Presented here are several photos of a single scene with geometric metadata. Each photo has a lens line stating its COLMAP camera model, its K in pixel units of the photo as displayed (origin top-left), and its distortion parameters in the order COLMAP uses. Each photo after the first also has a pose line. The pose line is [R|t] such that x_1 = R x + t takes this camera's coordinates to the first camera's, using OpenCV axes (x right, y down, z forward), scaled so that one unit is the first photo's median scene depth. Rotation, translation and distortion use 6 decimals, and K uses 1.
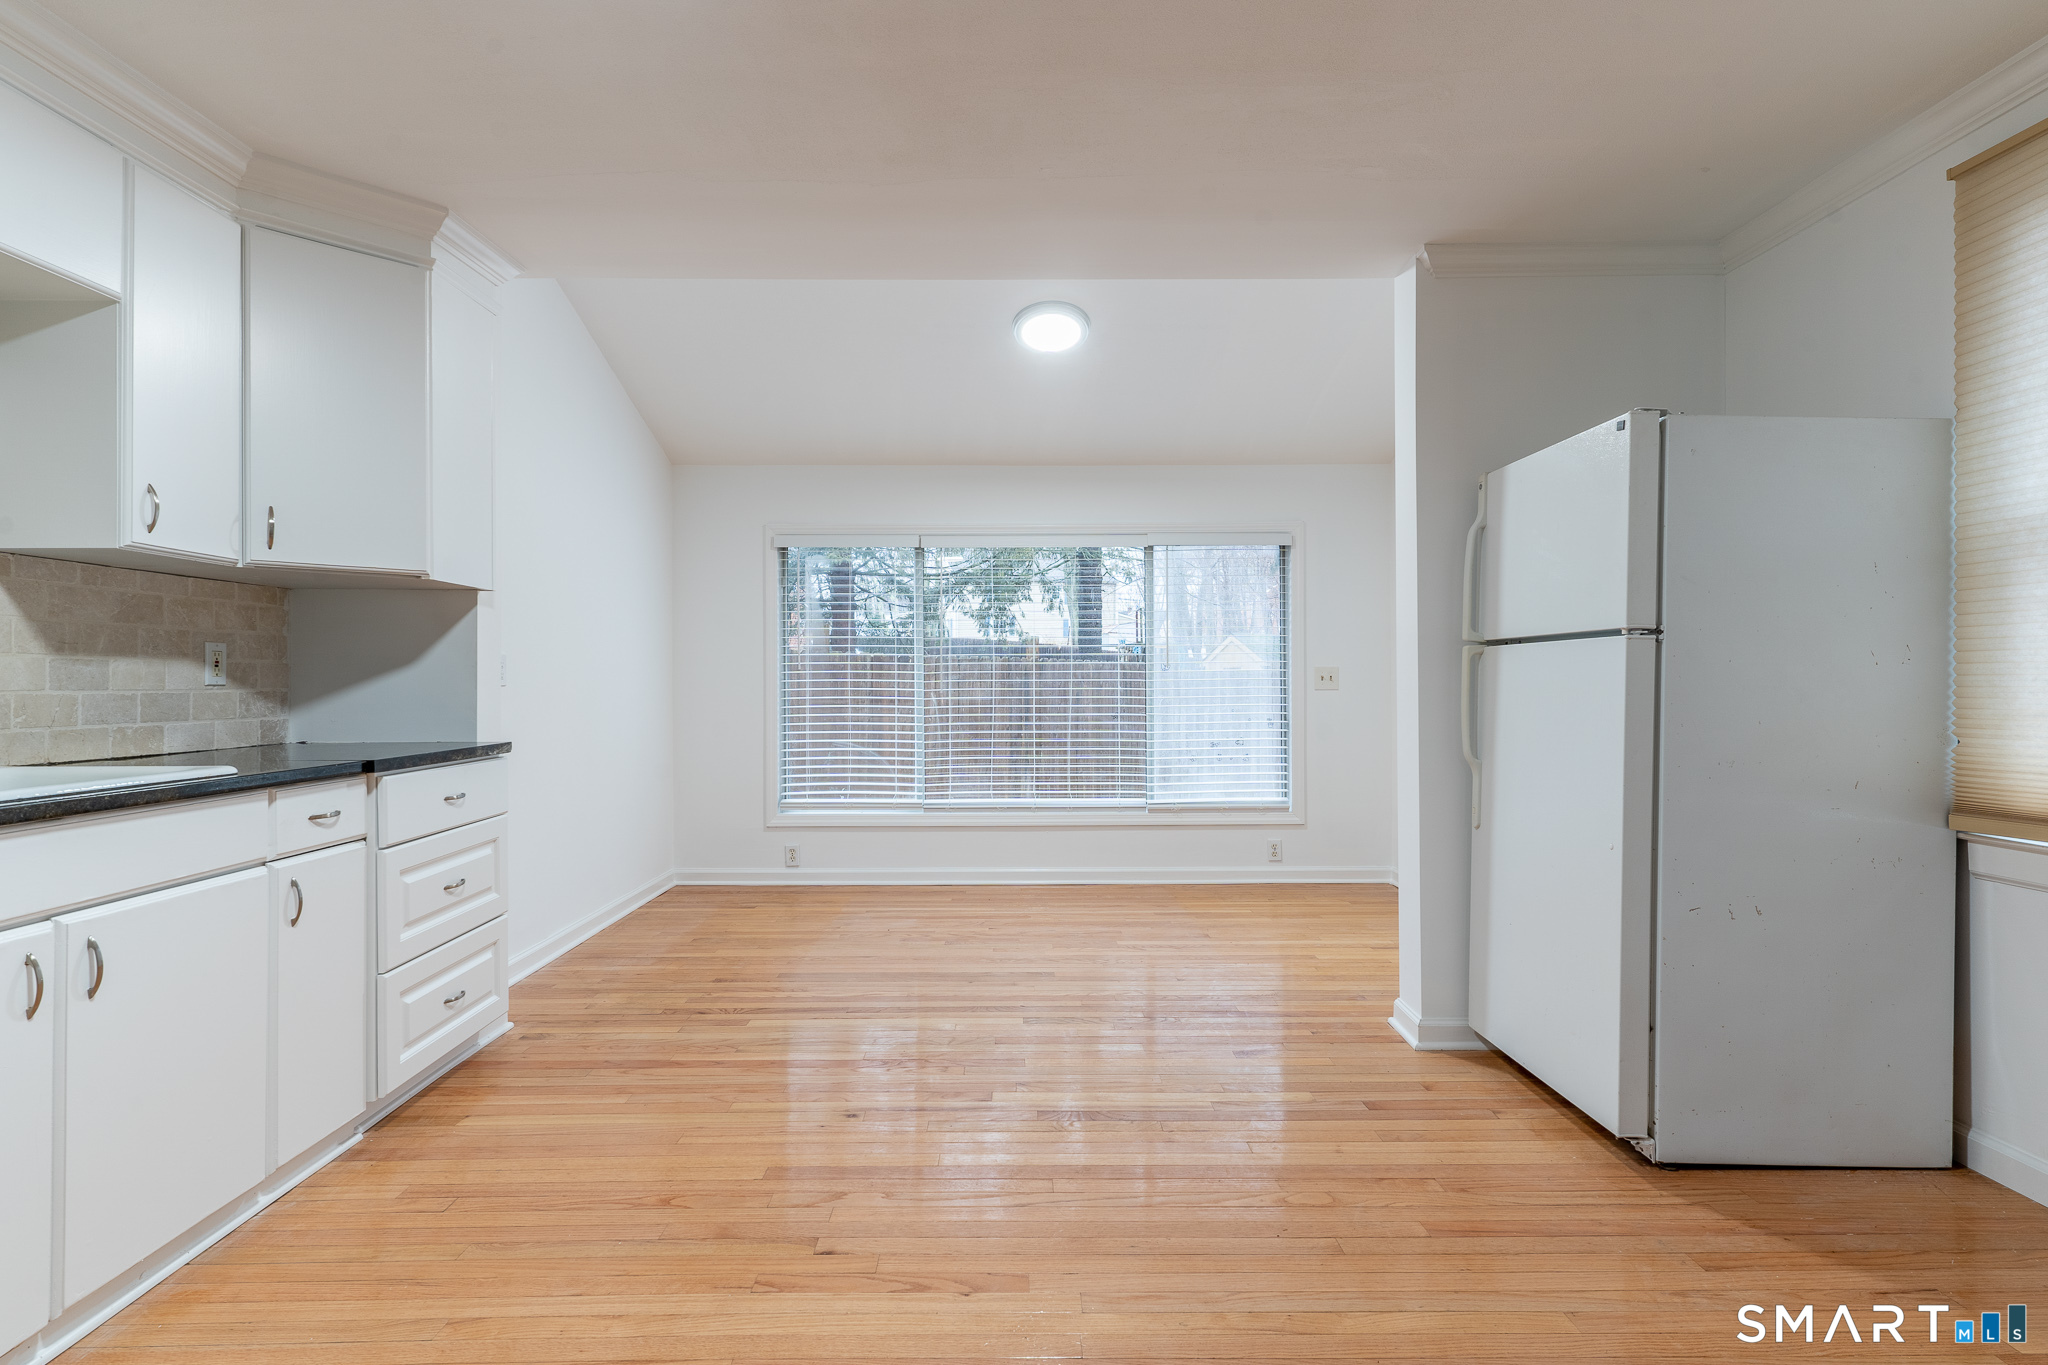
lens RADIAL K [[989.9, 0, 1019.1], [0, 989.9, 679.3], [0, 0, 1]] dist [0.009480, -0.004562]
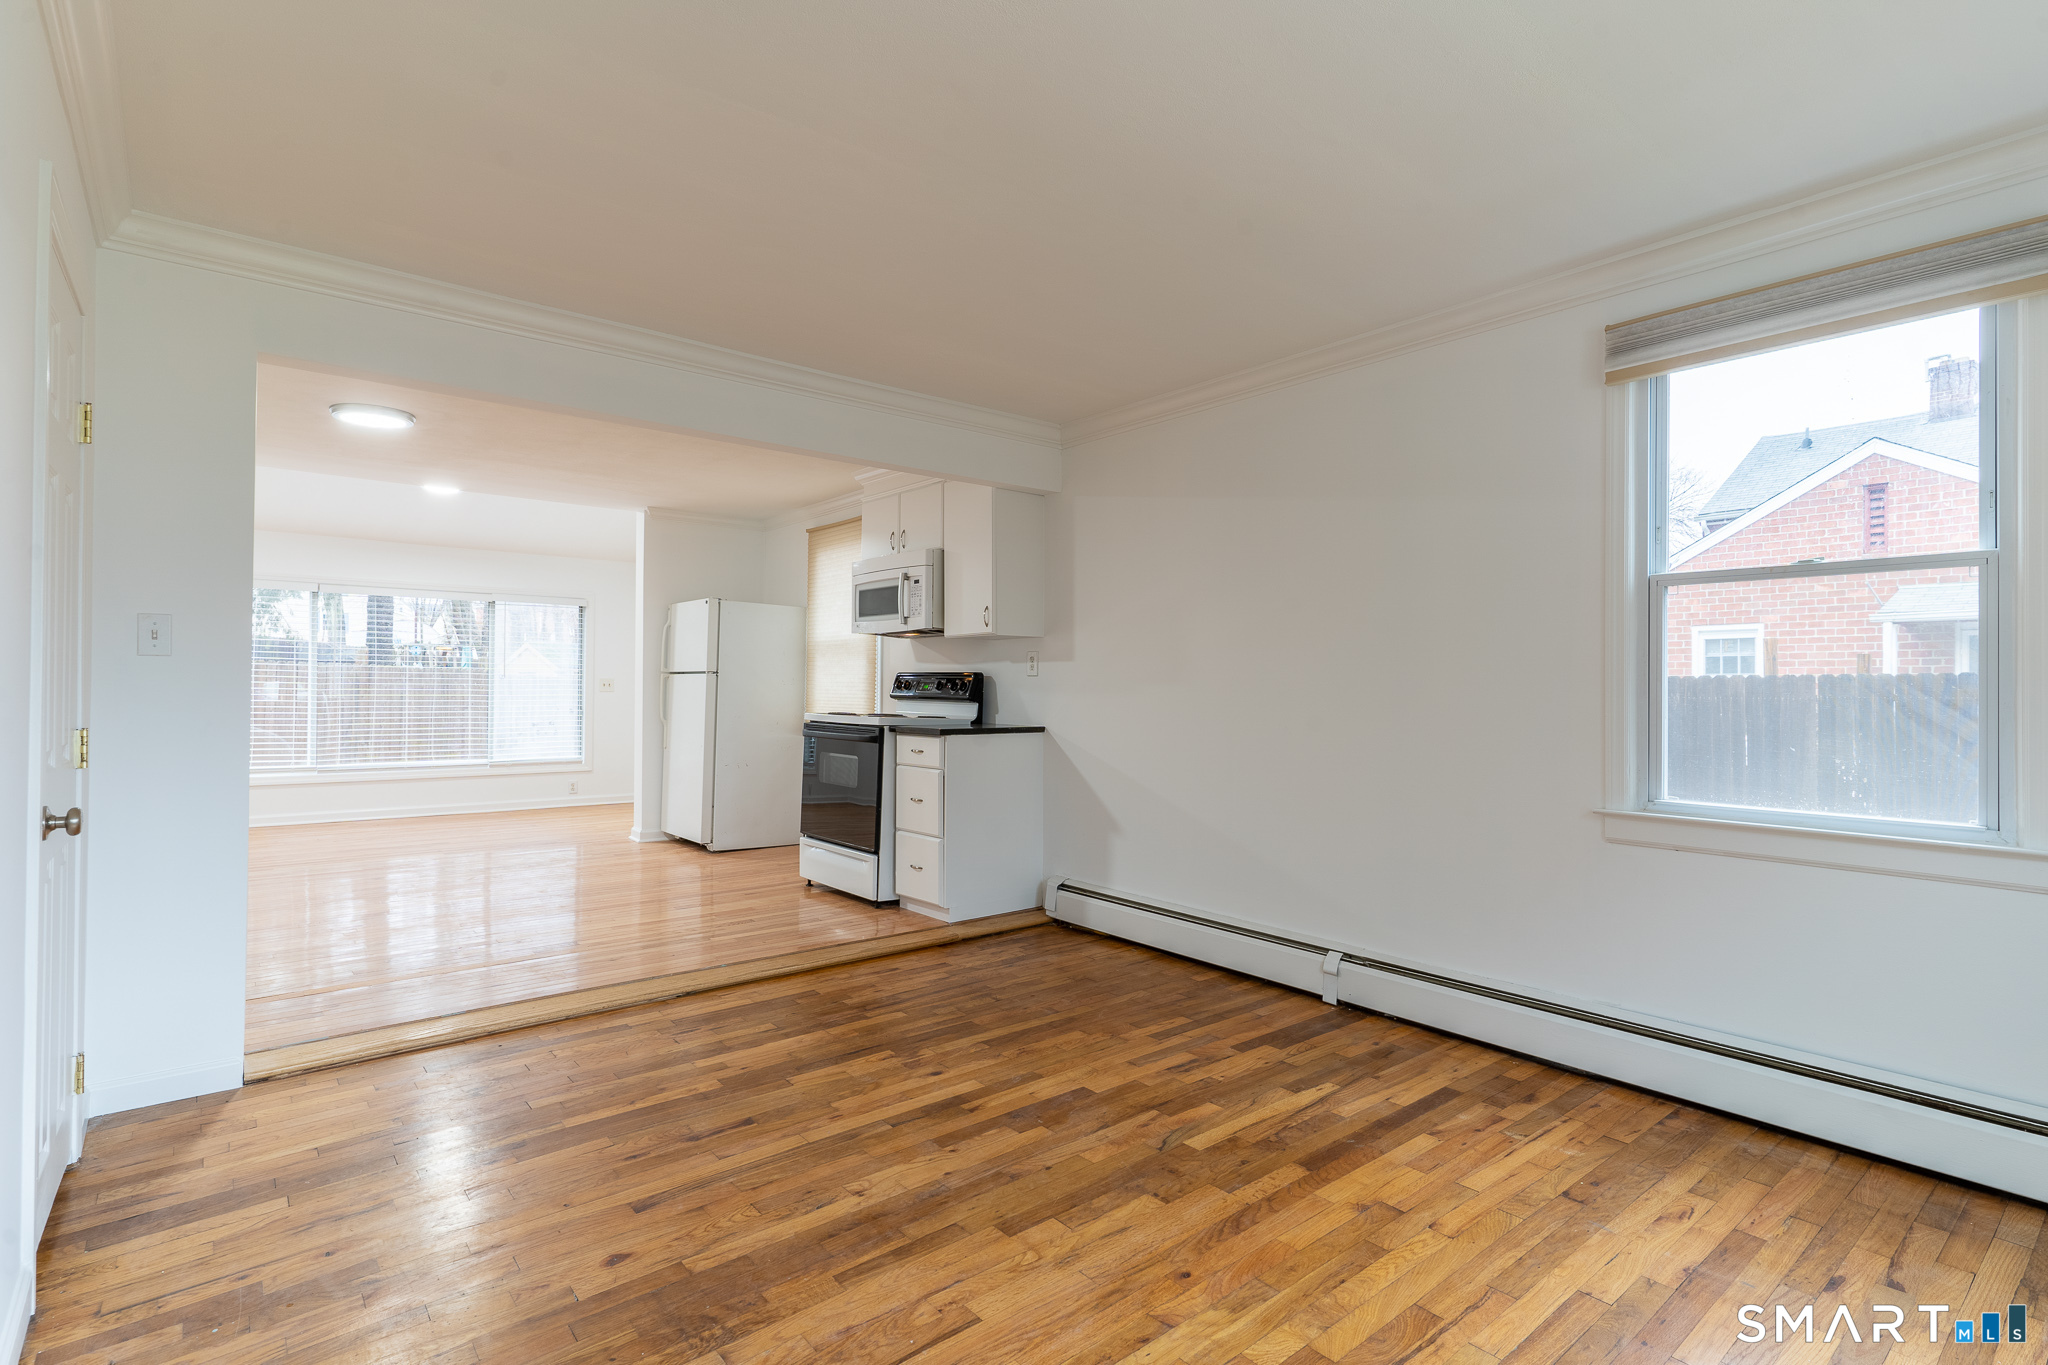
lens RADIAL K [[989.9, 0, 974.4], [0, 989.9, 679.7], [0, 0, 1]] dist [0.009480, -0.004562]
pose [[0.797380, 0.015051, 0.603290, -0.407868], [-0.014115, 0.999881, -0.006290, -0.014599], [-0.603313, -0.003499, 0.797497, -1.414091]]
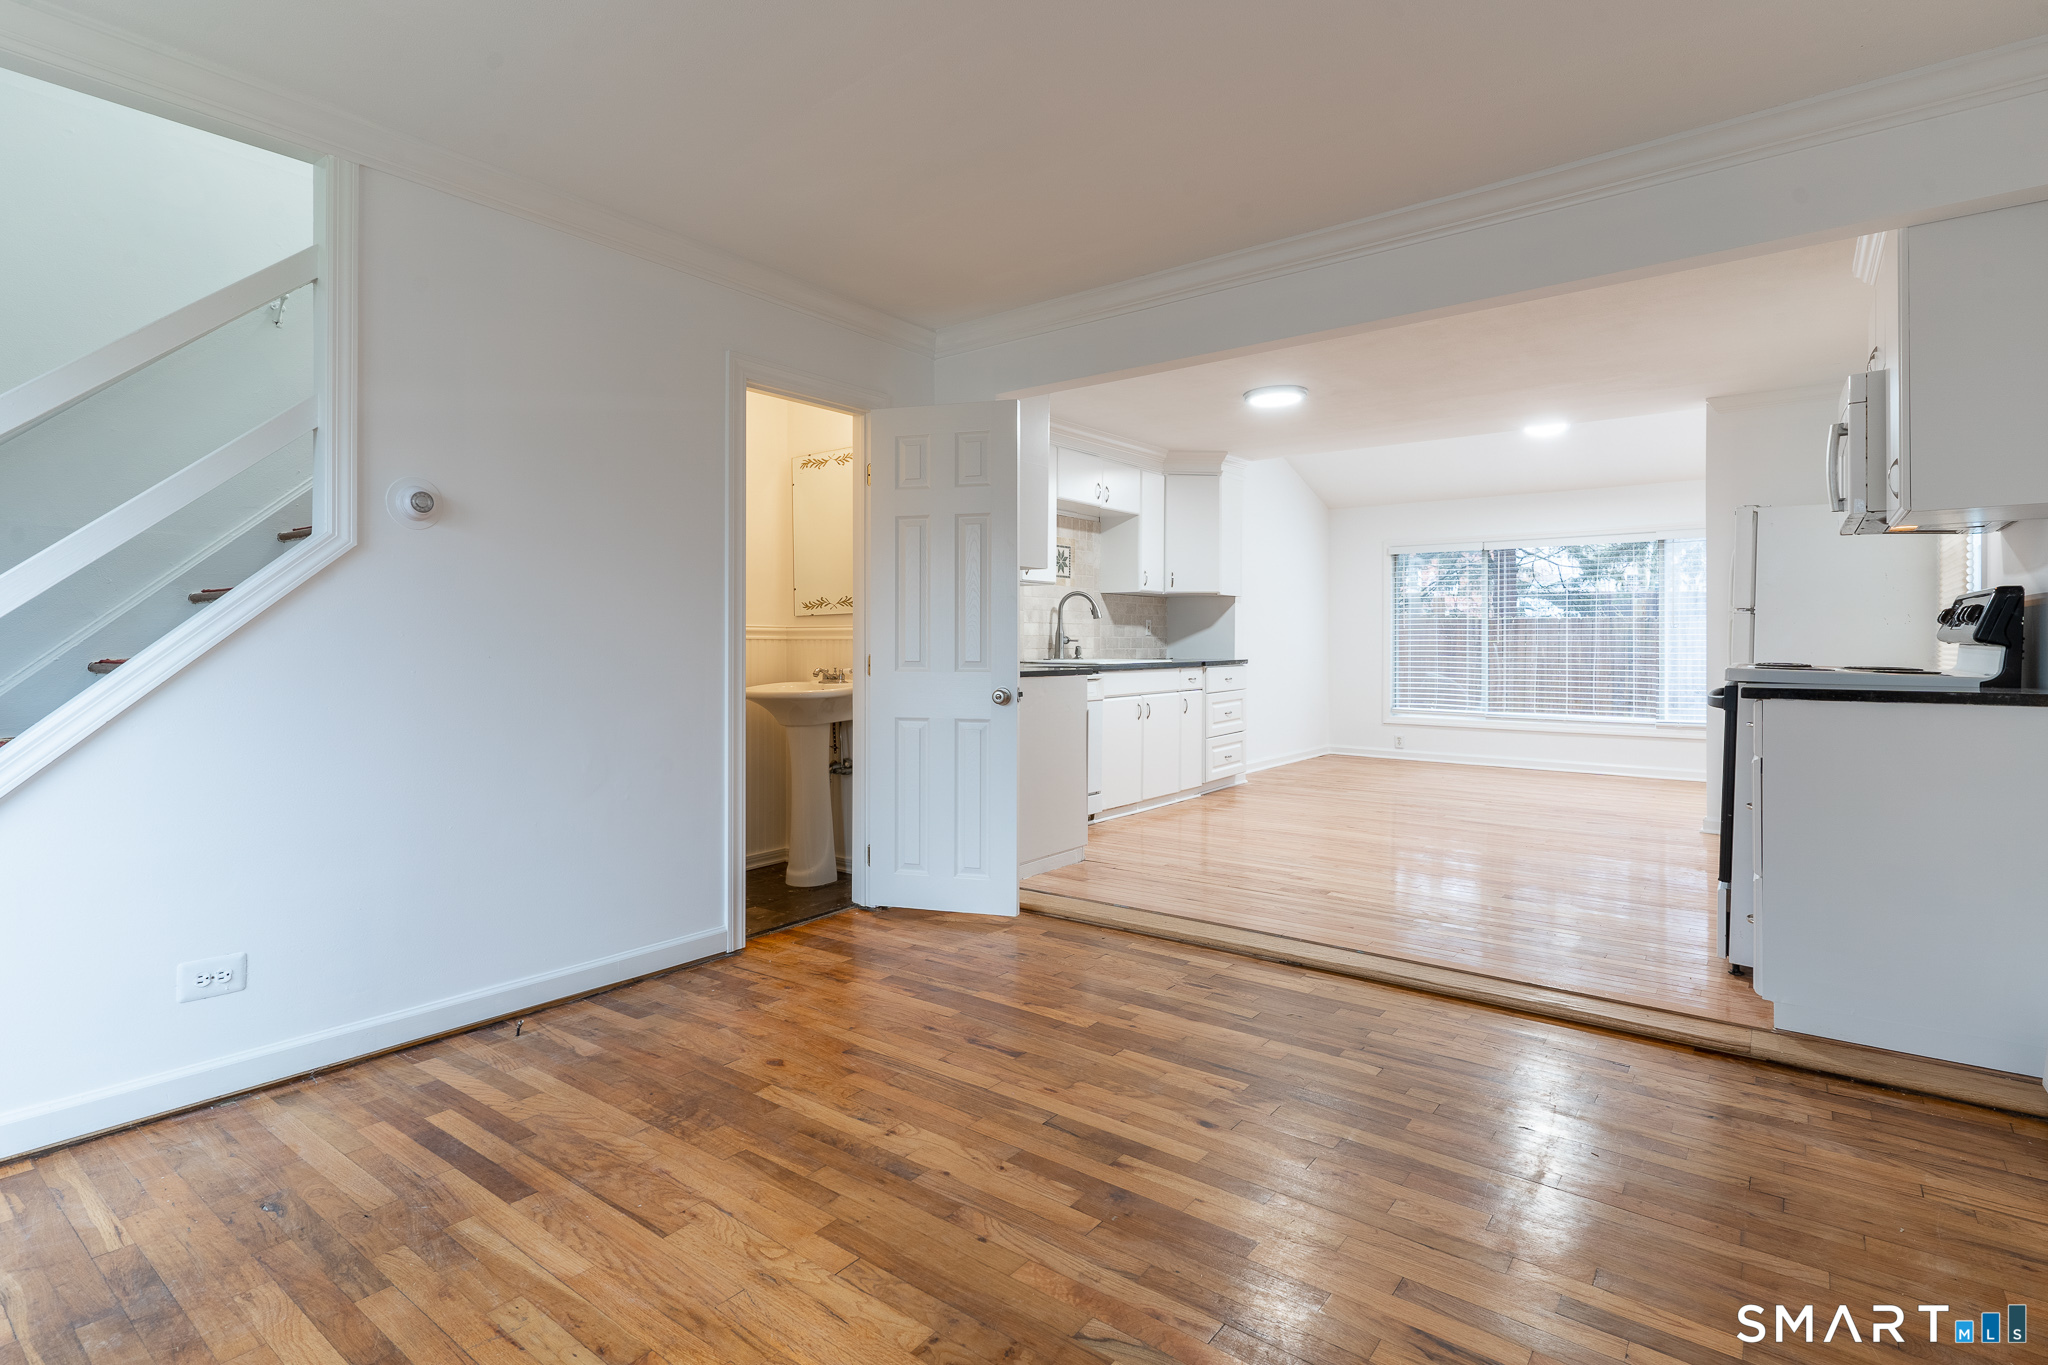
lens RADIAL K [[989.9, 0, 1038.3], [0, 989.9, 644.3], [0, 0, 1]] dist [0.009480, -0.004562]
pose [[0.788597, 0.006308, -0.614878, 0.588320], [-0.001380, 0.999963, 0.008487, 0.007701], [0.614909, -0.005844, 0.788577, -1.256099]]
